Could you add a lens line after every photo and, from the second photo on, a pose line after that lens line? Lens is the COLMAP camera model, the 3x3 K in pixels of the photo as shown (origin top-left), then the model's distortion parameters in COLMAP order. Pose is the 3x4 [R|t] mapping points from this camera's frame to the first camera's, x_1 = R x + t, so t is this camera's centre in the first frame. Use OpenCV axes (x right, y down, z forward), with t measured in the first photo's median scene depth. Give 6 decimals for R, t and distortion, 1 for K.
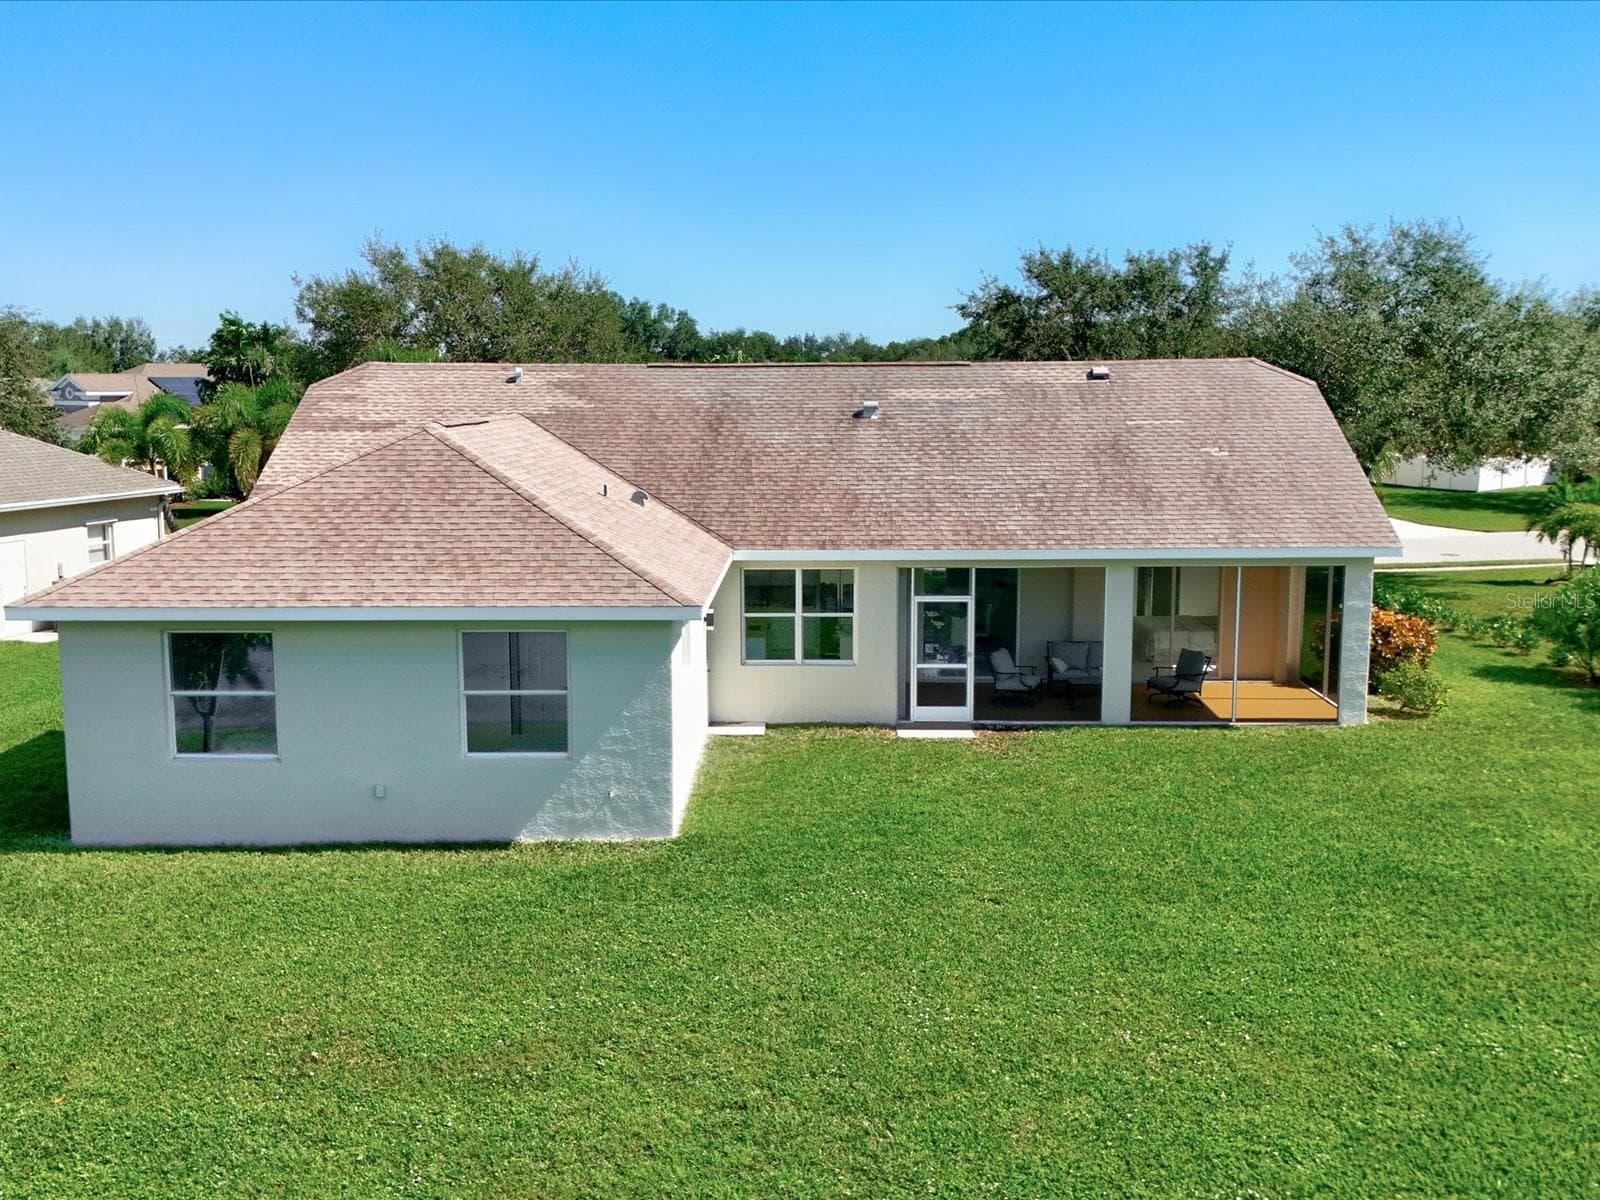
lens RADIAL K [[1485.6, 0, 781.3], [0, 1485.6, 607.7], [0, 0, 1]] dist [0.113696, -0.208177]
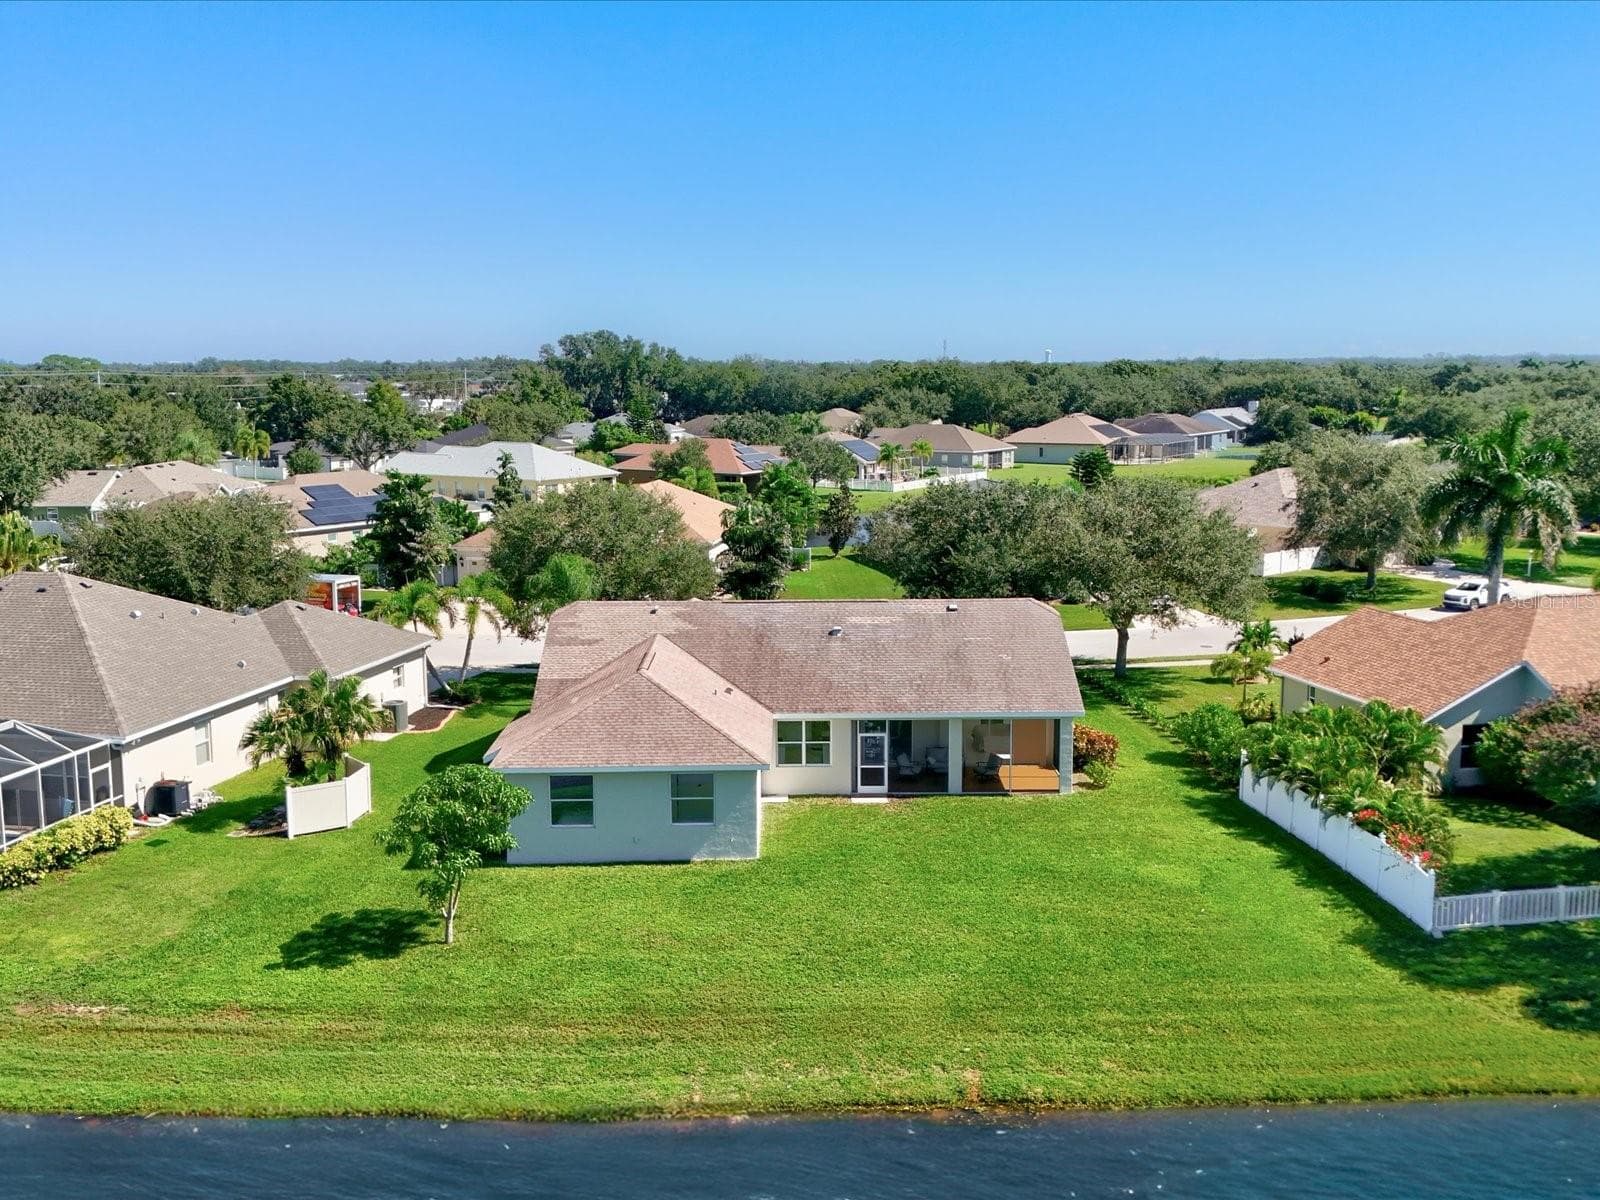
lens RADIAL K [[1274.0, 0, 800.0], [0, 1274.0, 600.0], [0, 0, 1]] dist [0.099898, -0.000555]
pose [[0.999517, -0.006363, 0.030434, -0.047848], [0.006663, 0.999930, -0.009785, -0.181959], [-0.030370, 0.009983, 0.999489, -0.809104]]
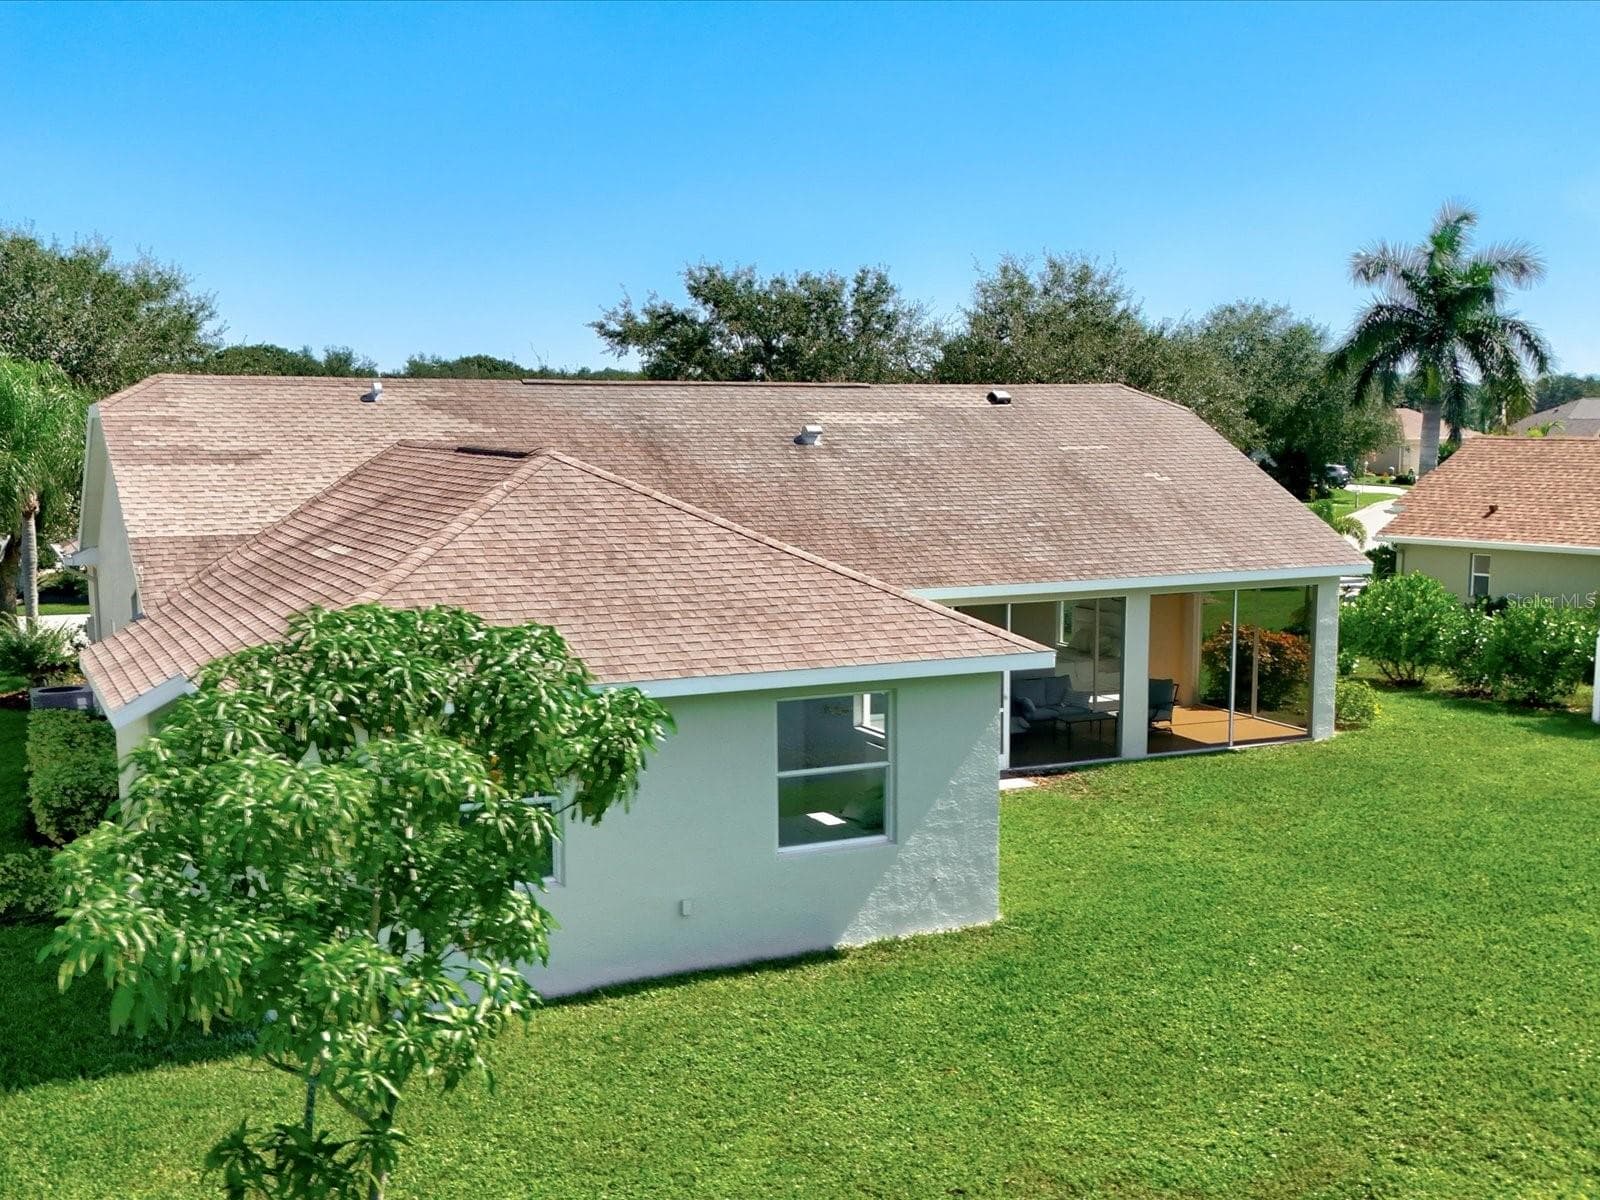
lens RADIAL K [[1635.0, 0, 805.3], [0, 1635.0, 676.9], [0, 0, 1]] dist [0.059968, -0.002923]
pose [[0.899130, -0.065877, 0.432695, -0.435189], [0.062793, 0.997796, 0.021431, -0.011239], [-0.433154, 0.007901, 0.901285, 0.137844]]
